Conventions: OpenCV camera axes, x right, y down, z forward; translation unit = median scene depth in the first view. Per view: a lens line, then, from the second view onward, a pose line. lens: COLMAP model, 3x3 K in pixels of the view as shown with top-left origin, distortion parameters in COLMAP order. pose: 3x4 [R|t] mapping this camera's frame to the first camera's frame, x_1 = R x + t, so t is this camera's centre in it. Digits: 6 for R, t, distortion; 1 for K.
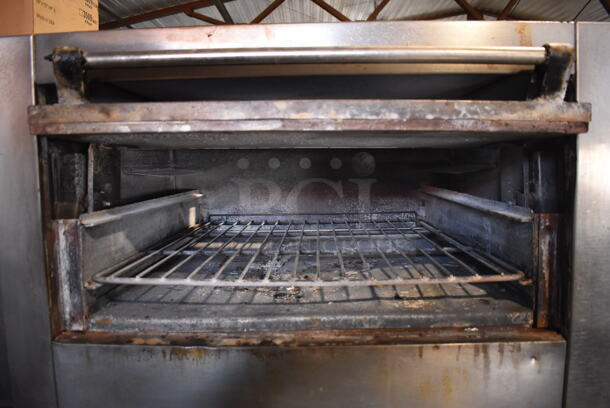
lens RADIAL K [[486.3, 0, 305.0], [0, 486.3, 204.0], [0, 0, 1]] dist [-0.099869, 0.007061]
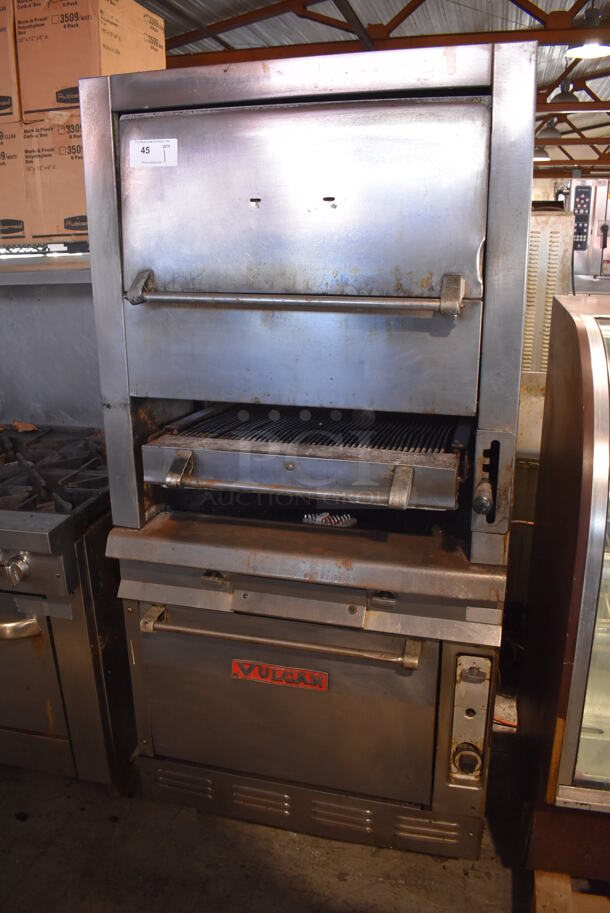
lens RADIAL K [[727.8, 0, 316.9], [0, 727.8, 457.9], [0, 0, 1]] dist [-0.099869, 0.007061]
pose [[0.973554, 0.068807, -0.217848, 0.578321], [-0.023776, 0.978904, 0.202932, 0.329644], [0.227216, -0.192385, 0.954652, -1.119979]]
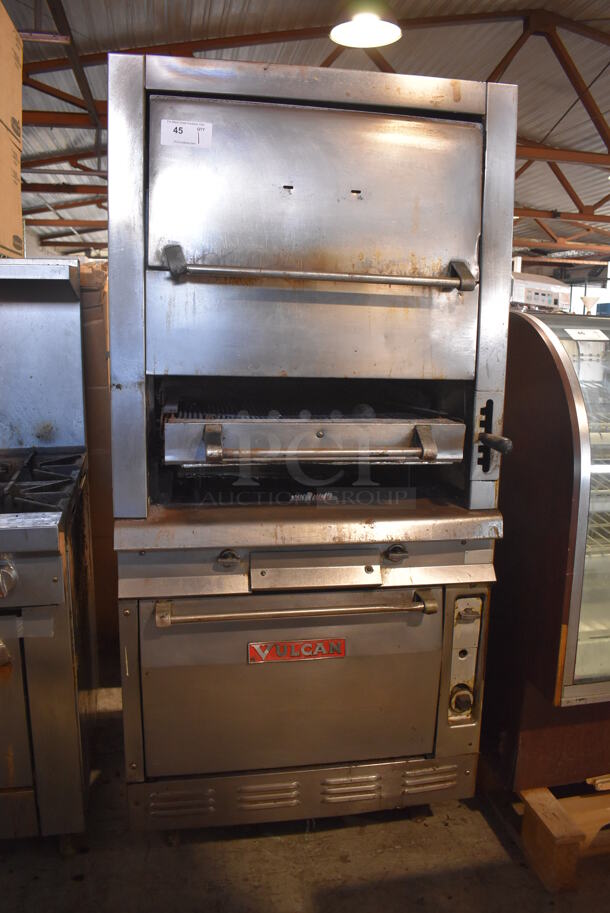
lens RADIAL K [[727.8, 0, 316.9], [0, 727.8, 457.9], [0, 0, 1]] dist [-0.099869, 0.007061]
pose [[0.975524, -0.007114, 0.219776, -0.543231], [-0.010679, 0.996765, 0.079664, 0.707626], [-0.219631, -0.080062, 0.972292, -1.336974]]
